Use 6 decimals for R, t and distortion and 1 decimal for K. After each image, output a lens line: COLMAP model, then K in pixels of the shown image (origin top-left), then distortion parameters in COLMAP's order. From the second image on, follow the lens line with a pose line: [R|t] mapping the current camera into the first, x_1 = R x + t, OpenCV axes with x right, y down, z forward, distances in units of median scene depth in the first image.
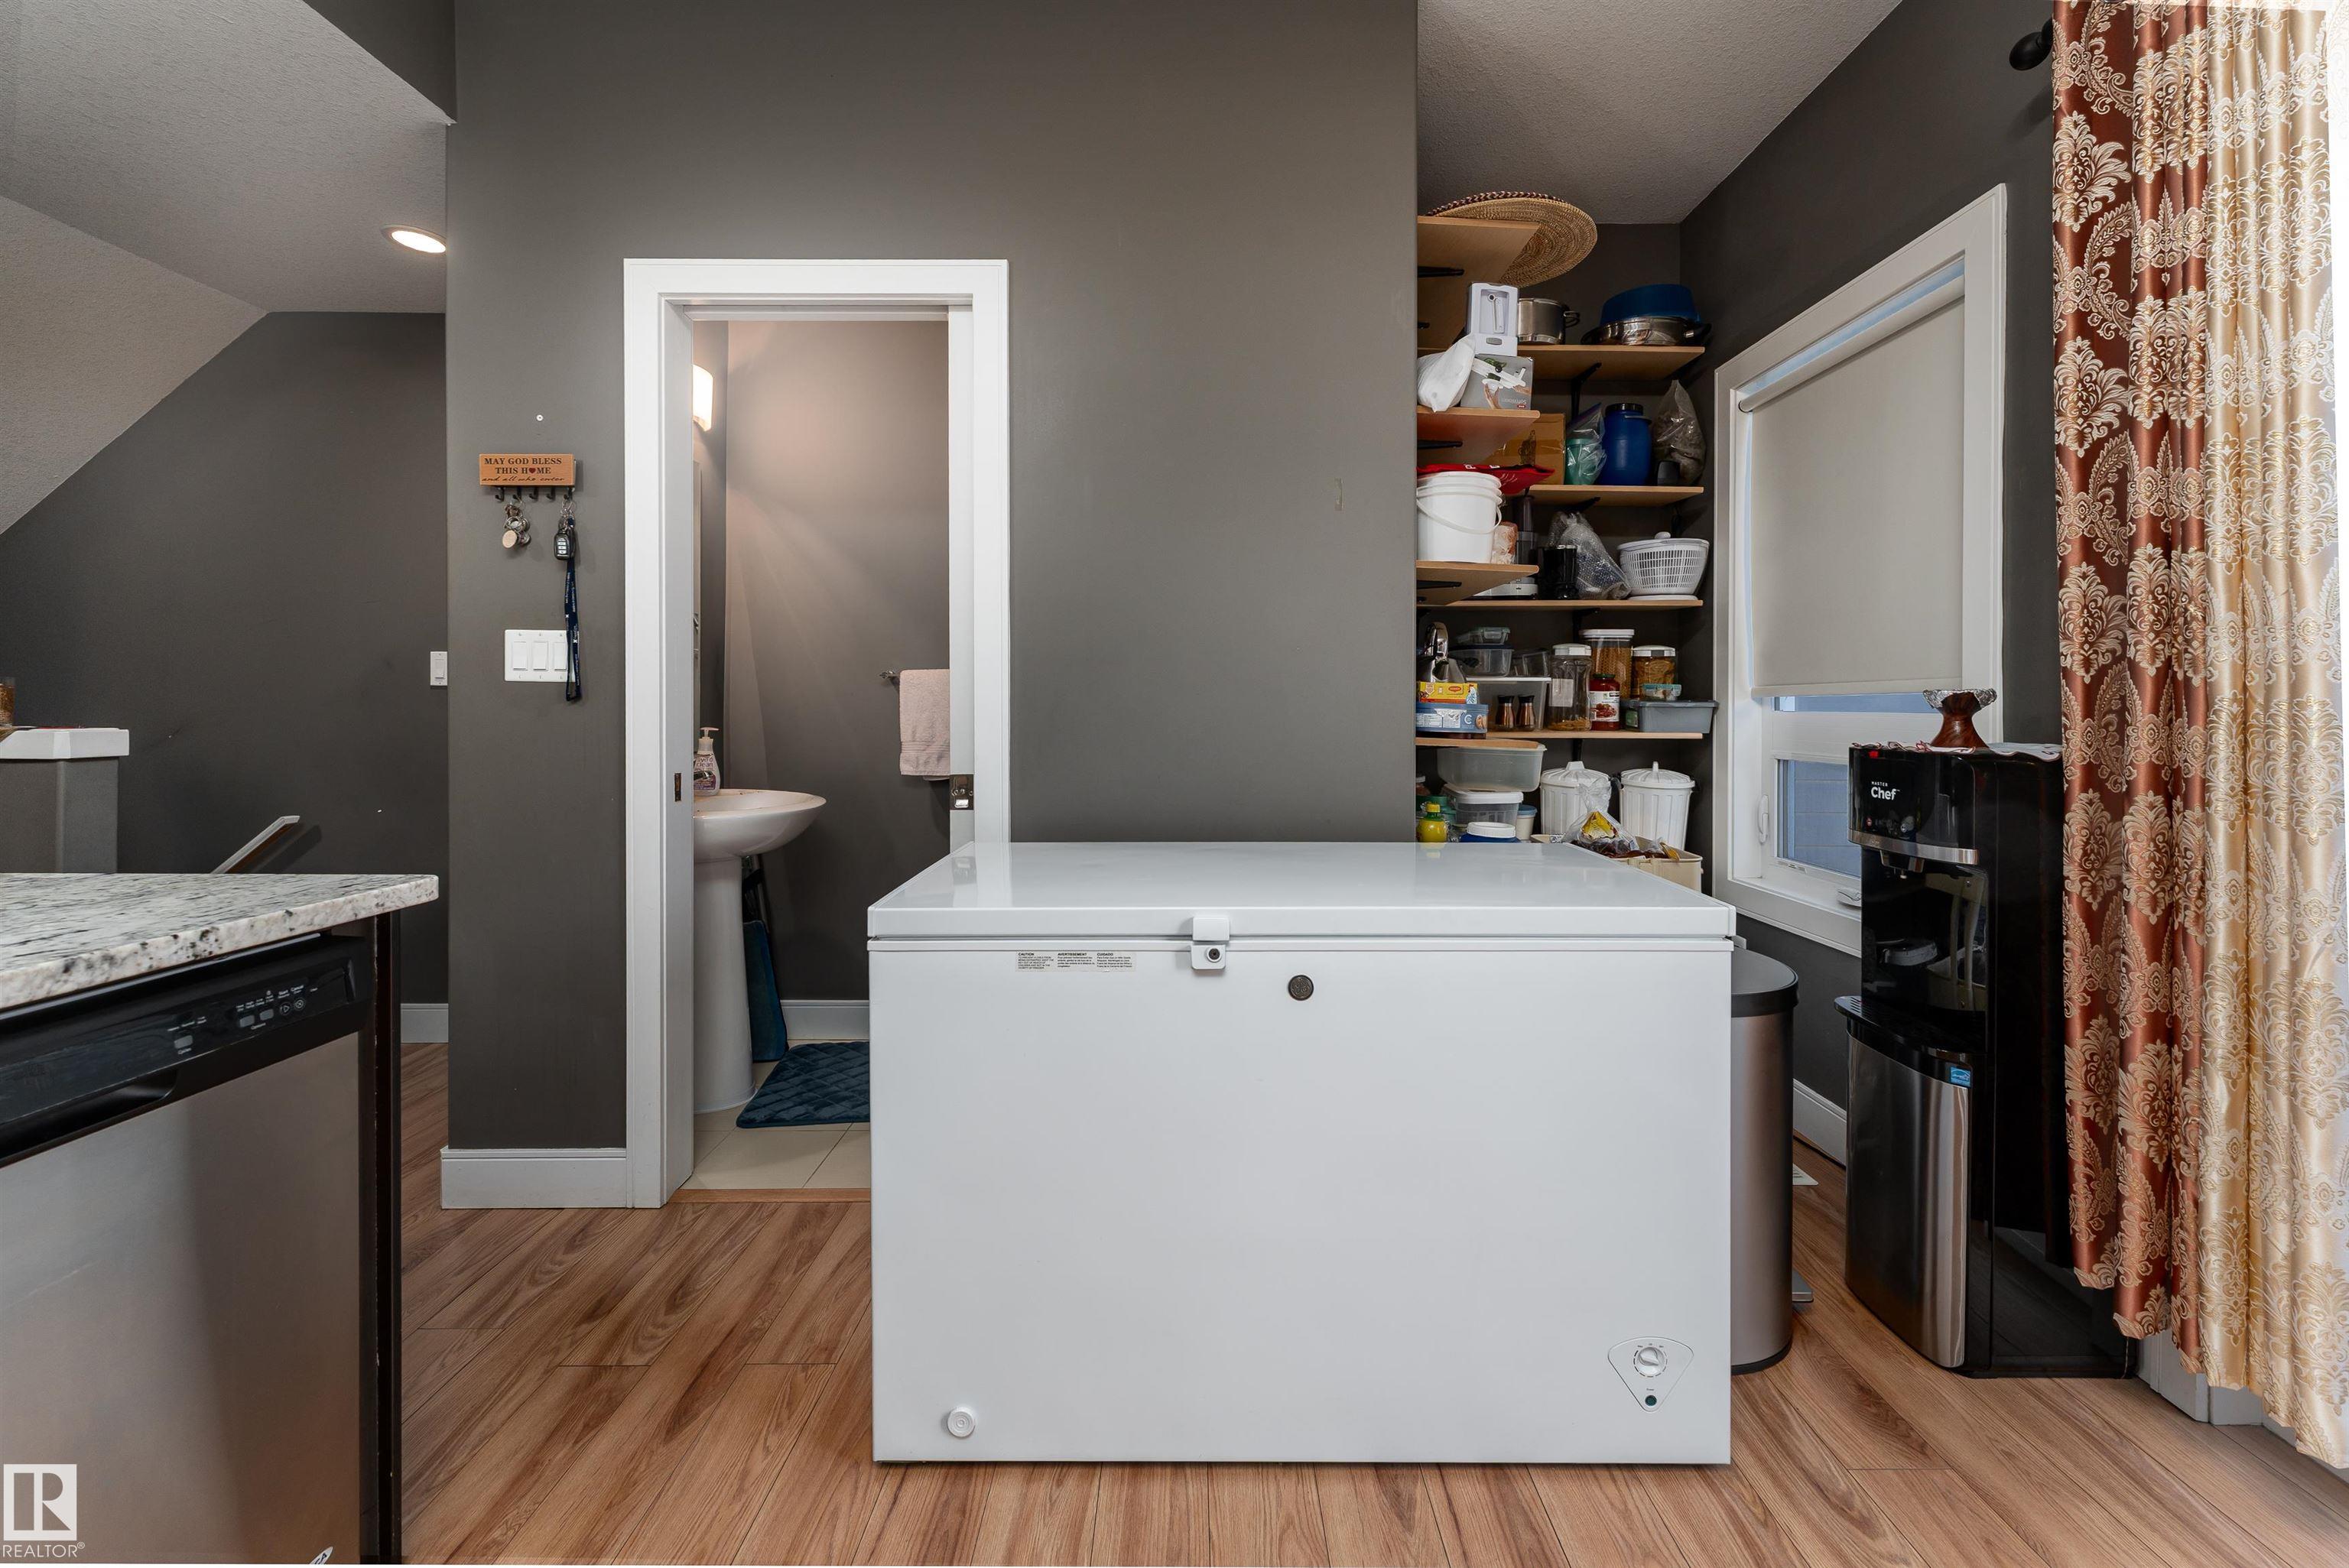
lens RADIAL K [[947.1, 0, 1179.0], [0, 947.1, 708.2], [0, 0, 1]] dist [0.001087, 0.000020]
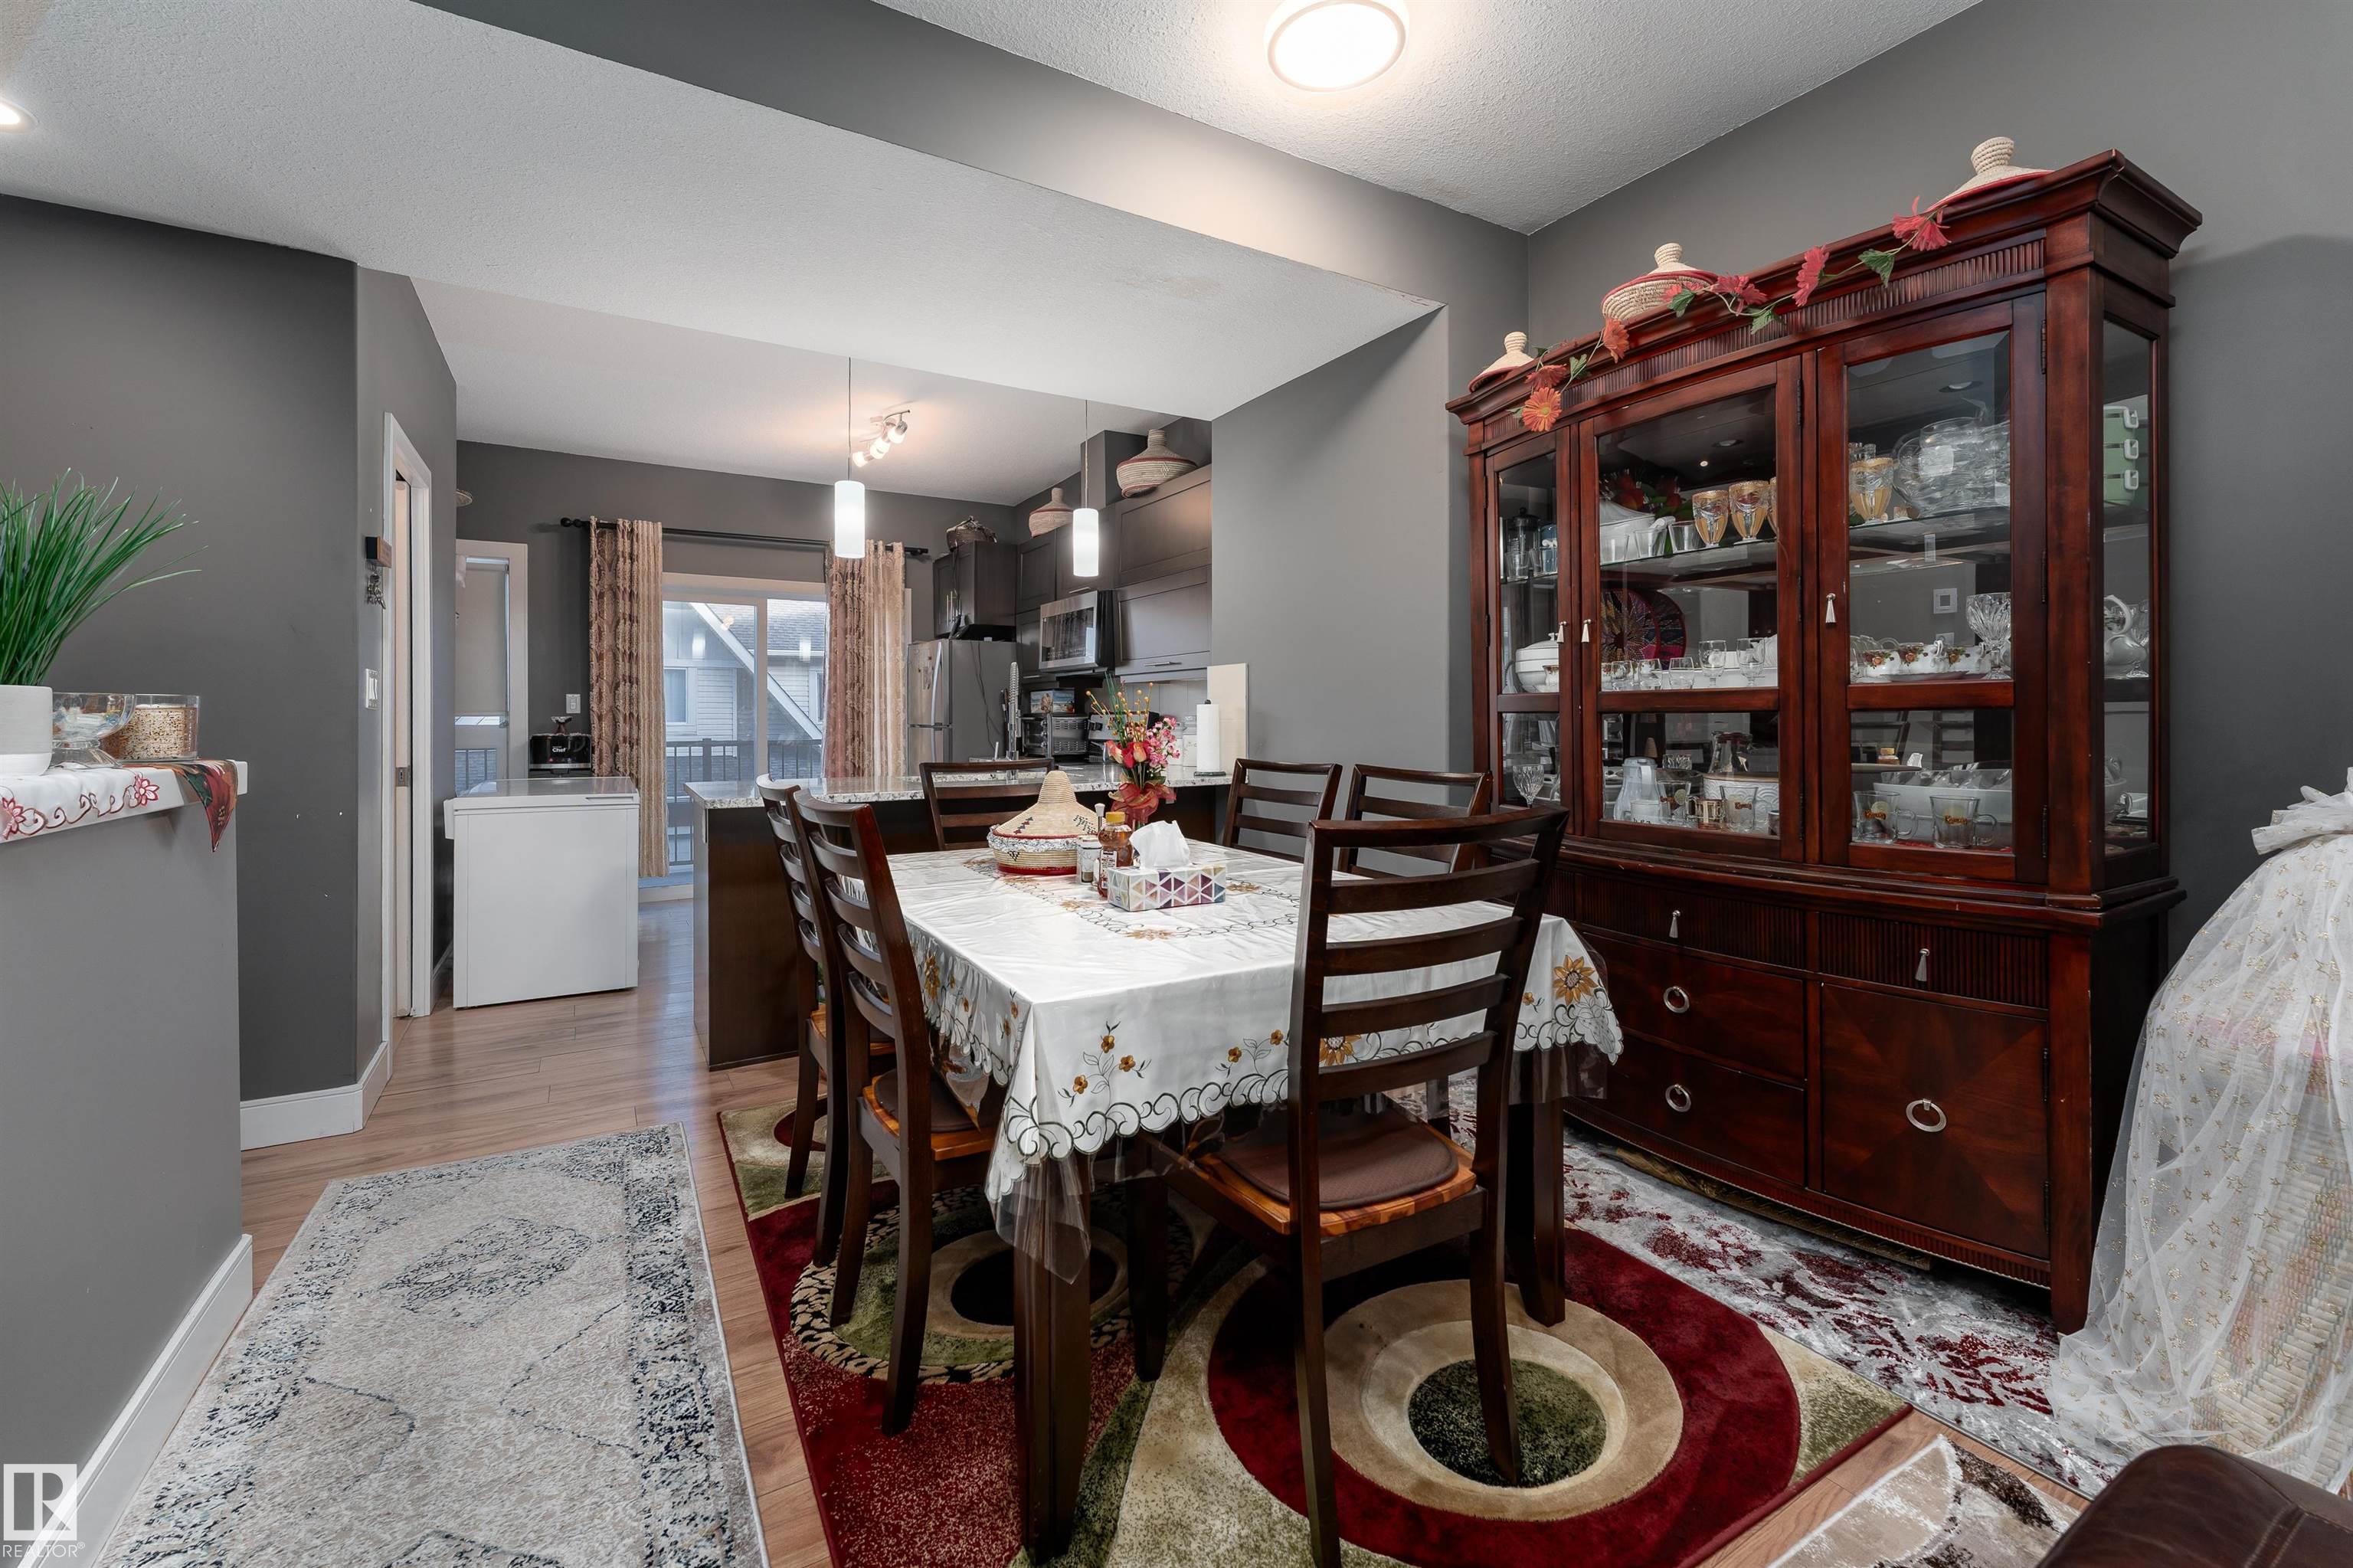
lens RADIAL K [[959.9, 0, 1148.6], [0, 959.9, 727.7], [0, 0, 1]] dist [0.000893, 0.000046]
pose [[-0.503470, -0.010248, 0.863952, -3.080971], [0.001543, 0.999917, 0.012760, -0.021616], [-0.864011, 0.007757, -0.503413, 0.960476]]
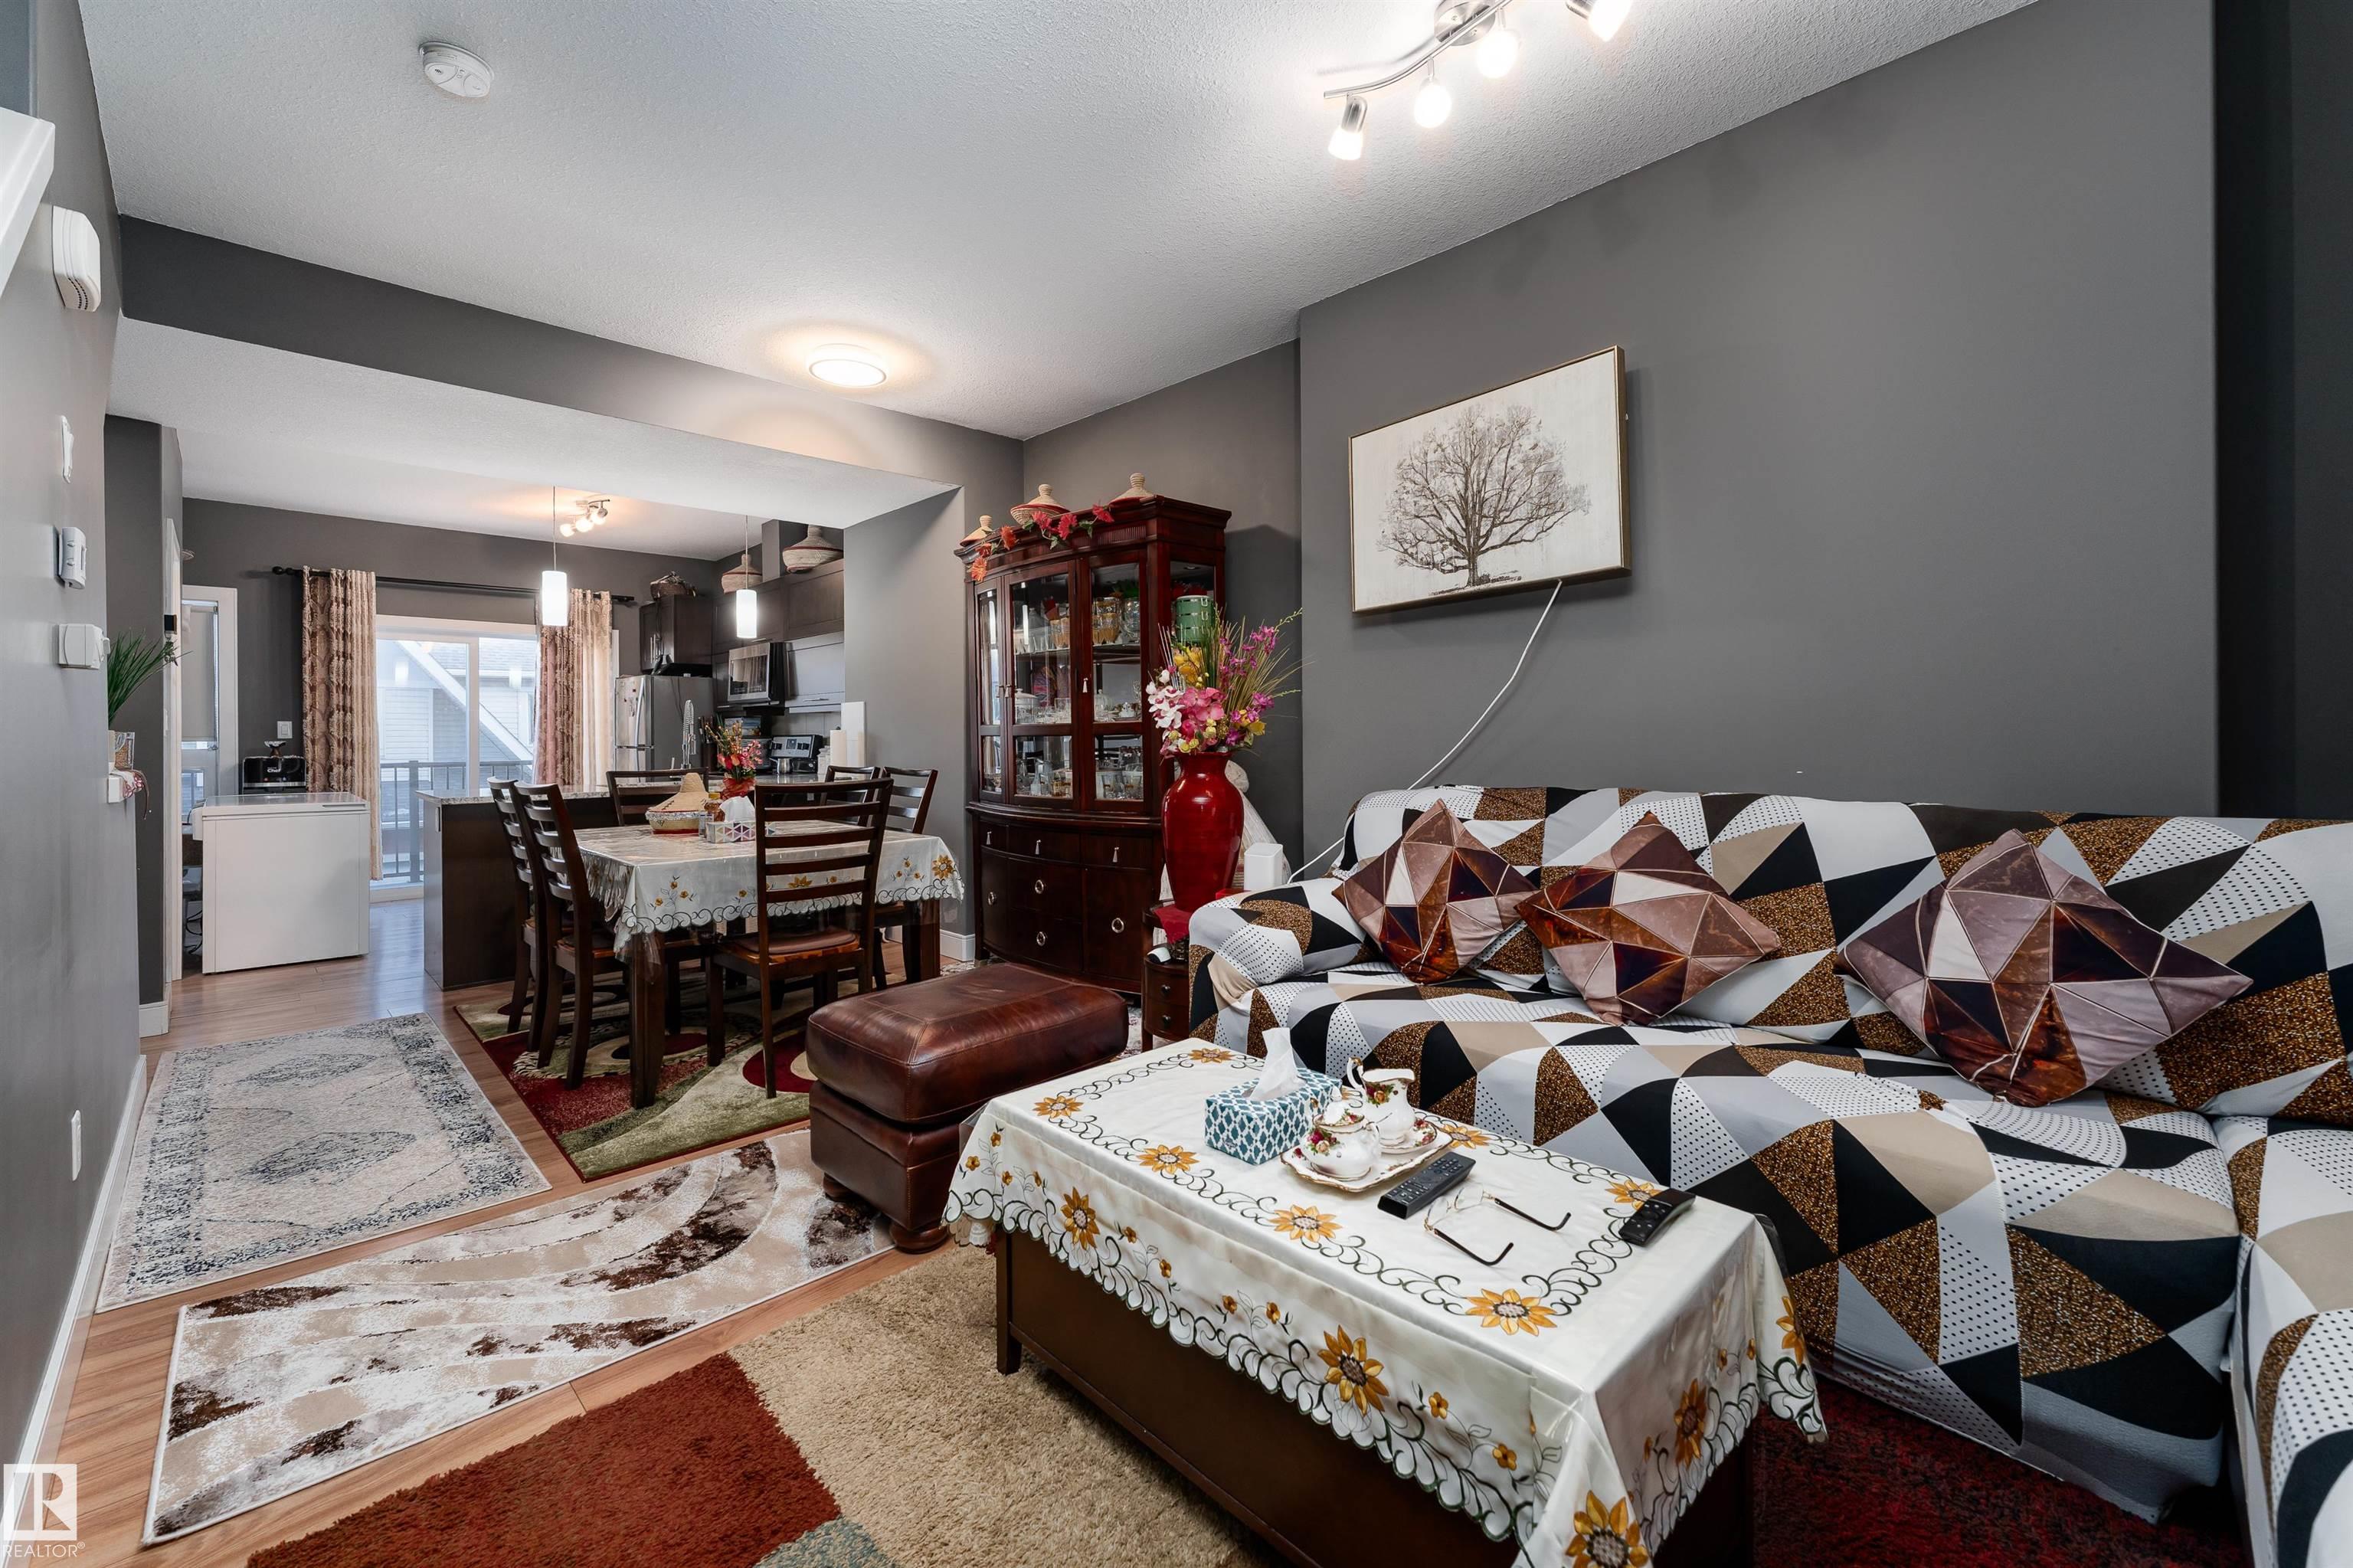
lens RADIAL K [[948.5, 0, 1149.7], [0, 948.5, 739.5], [0, 0, 1]] dist [0.001274, 0.000114]
pose [[-0.699672, -0.000067, 0.714464, -4.288286], [0.006438, 0.999959, 0.006398, -0.029961], [-0.714435, 0.009076, -0.699643, 1.199510]]
